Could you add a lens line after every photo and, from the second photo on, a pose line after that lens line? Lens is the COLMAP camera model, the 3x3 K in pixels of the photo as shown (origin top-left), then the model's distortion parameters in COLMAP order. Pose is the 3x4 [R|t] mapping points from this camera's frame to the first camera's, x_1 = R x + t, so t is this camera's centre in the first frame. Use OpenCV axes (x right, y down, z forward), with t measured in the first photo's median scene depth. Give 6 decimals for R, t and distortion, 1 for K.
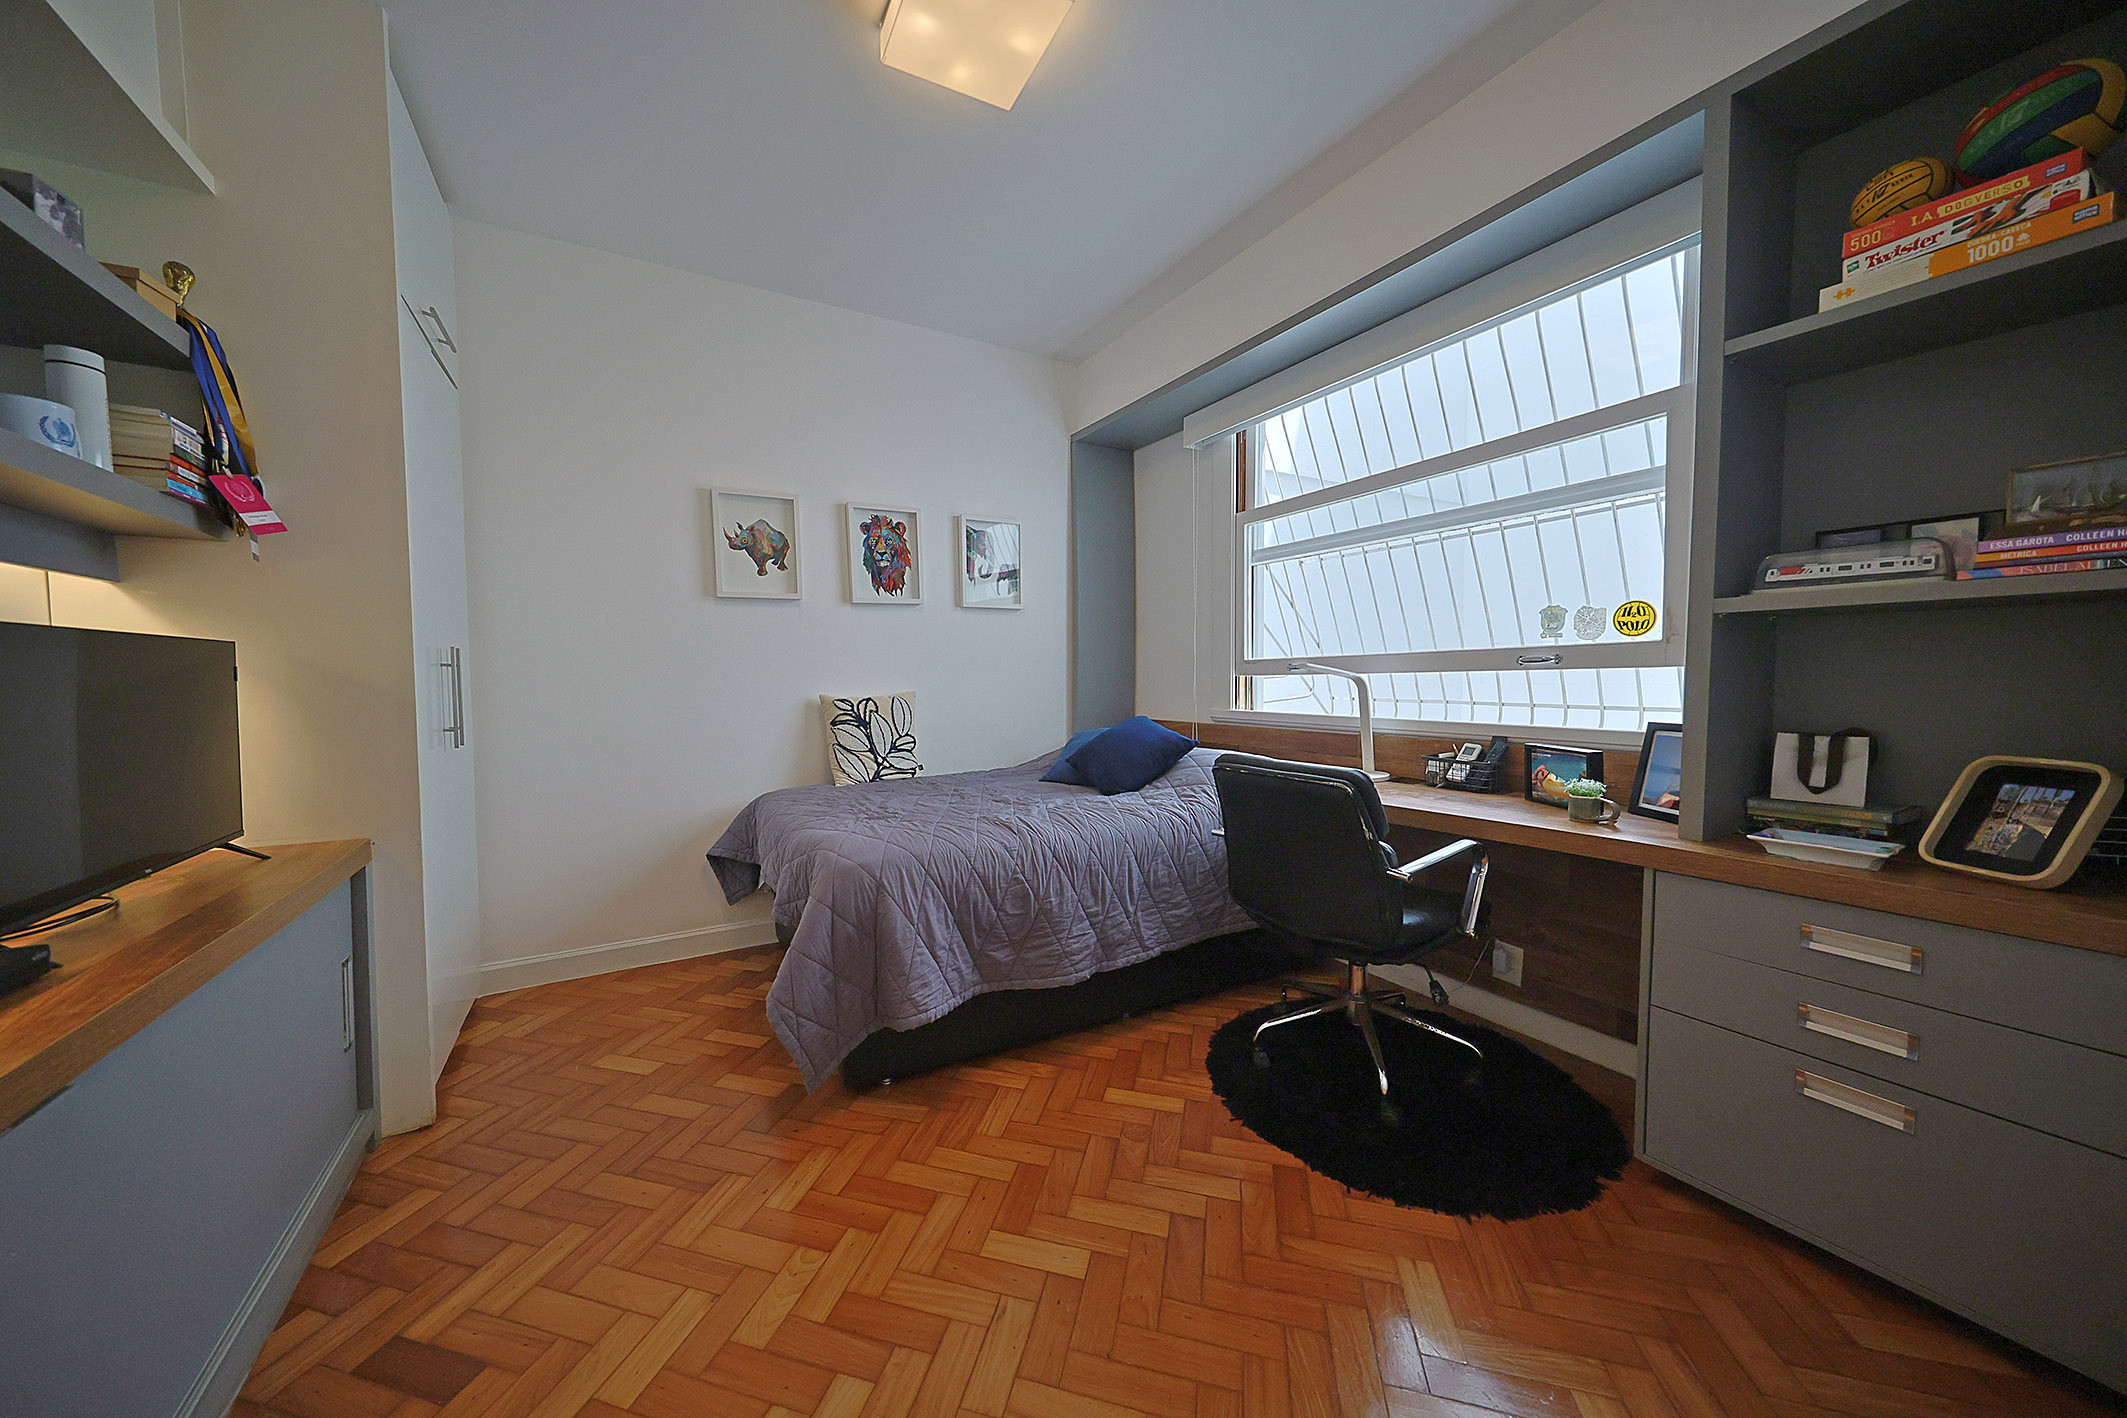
lens RADIAL K [[684.9, 0, 1061.7], [0, 684.9, 715.9], [0, 0, 1]] dist [0.000441, 0.000018]
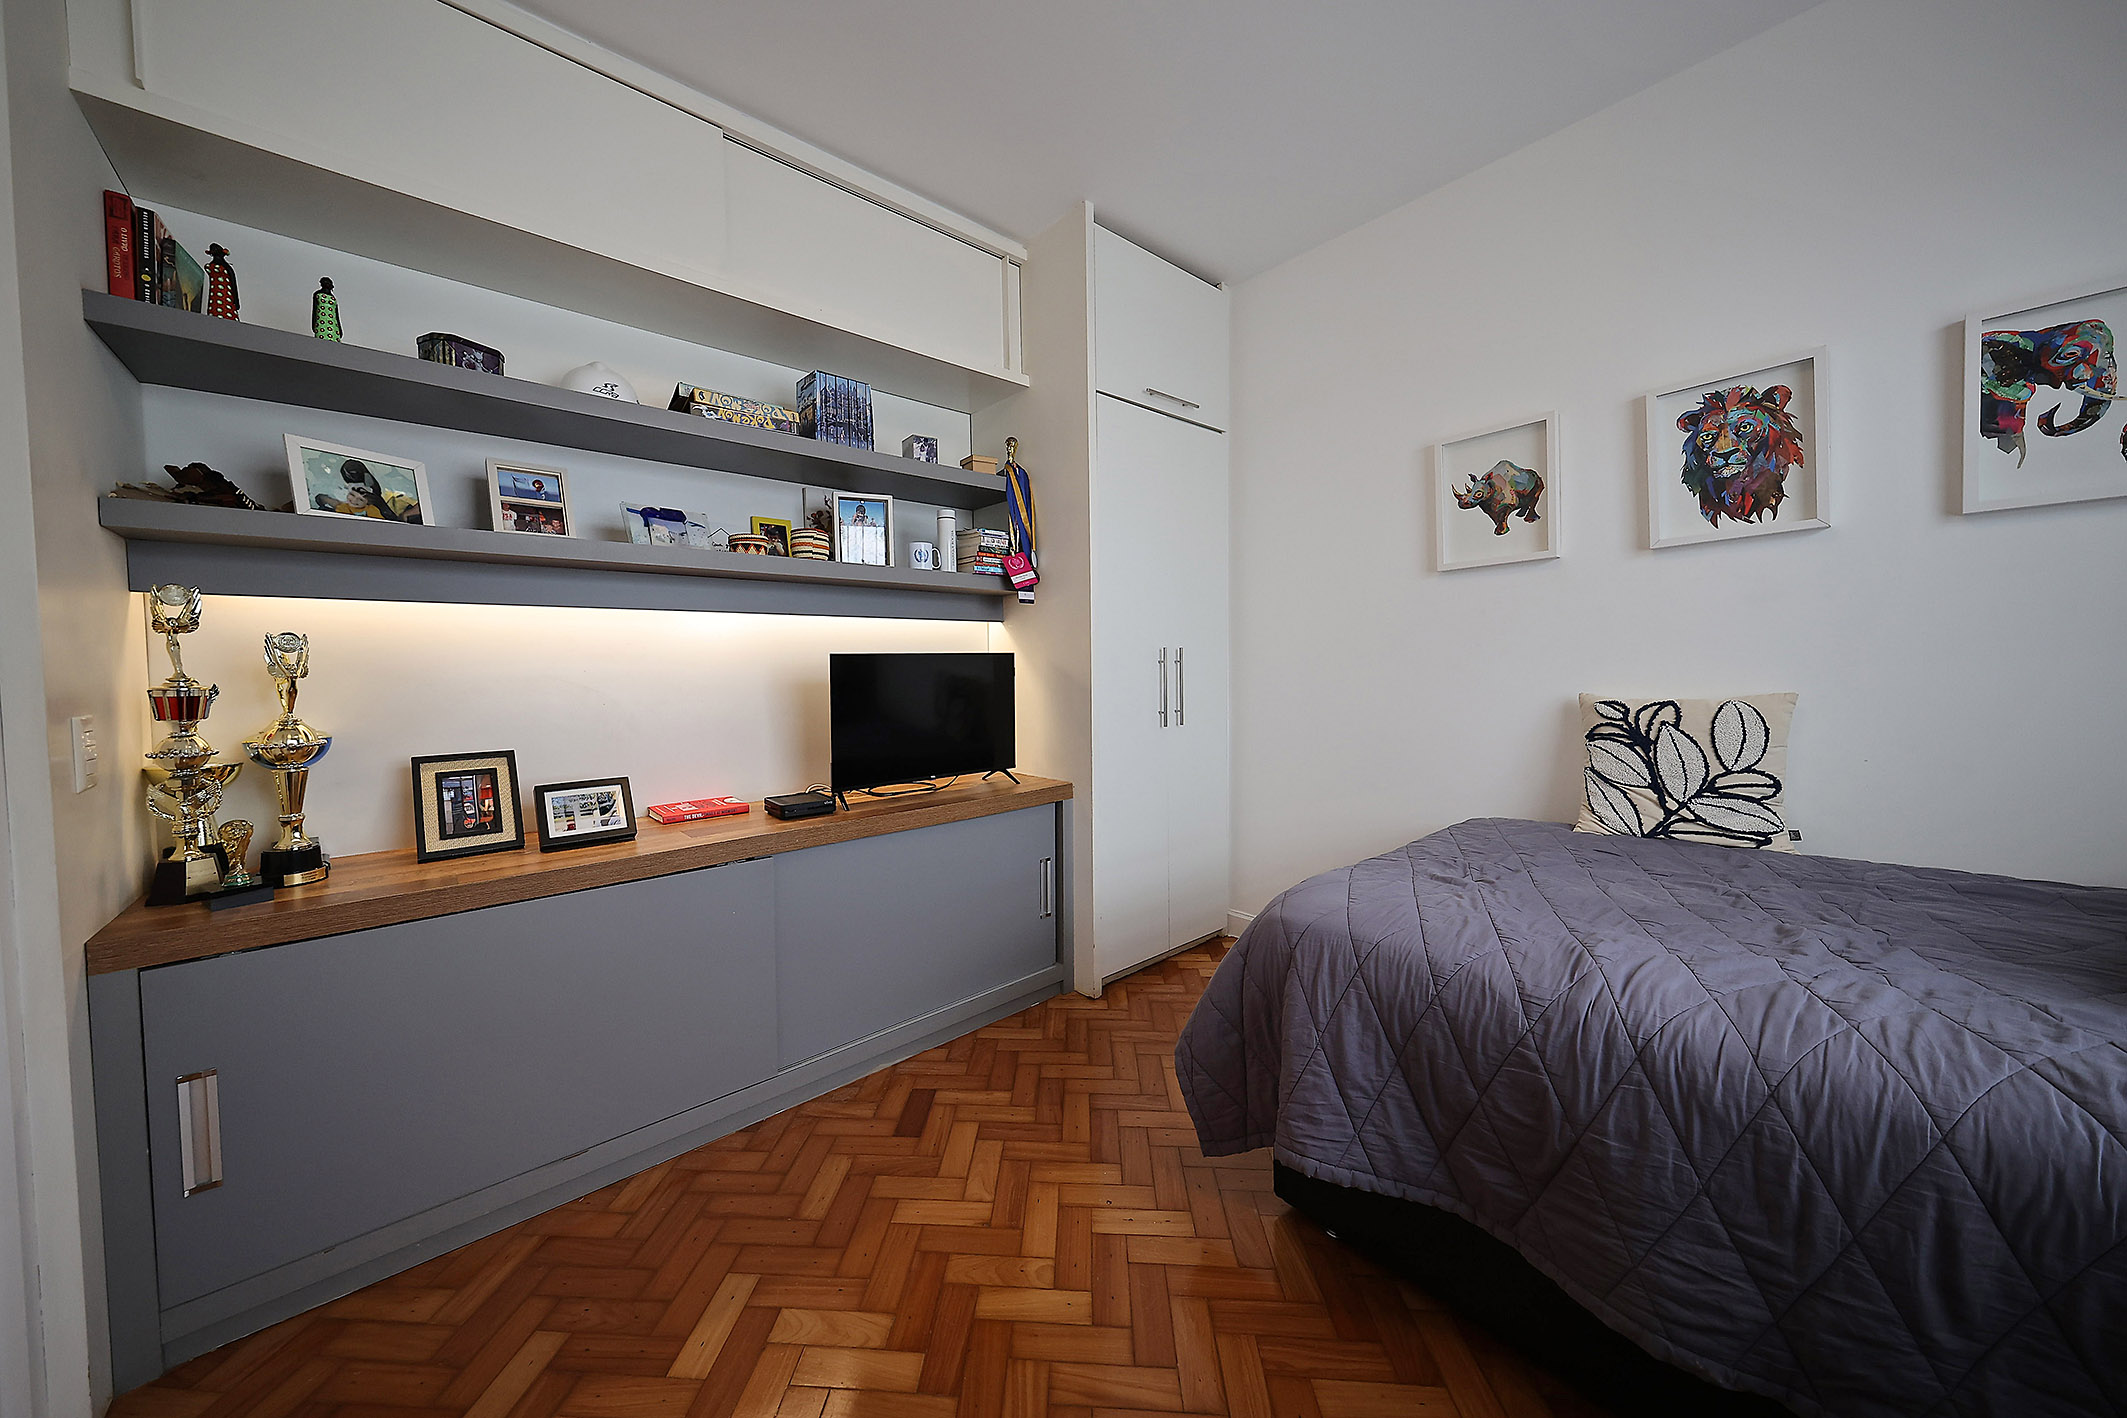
lens RADIAL K [[755.8, 0, 1063.1], [0, 755.8, 699.5], [0, 0, 1]] dist [0.000972, 0.000034]
pose [[0.176526, 0.046918, -0.983177, 0.306319], [-0.041852, 0.998318, 0.040126, -0.034328], [0.983406, 0.034065, 0.178192, 0.371058]]
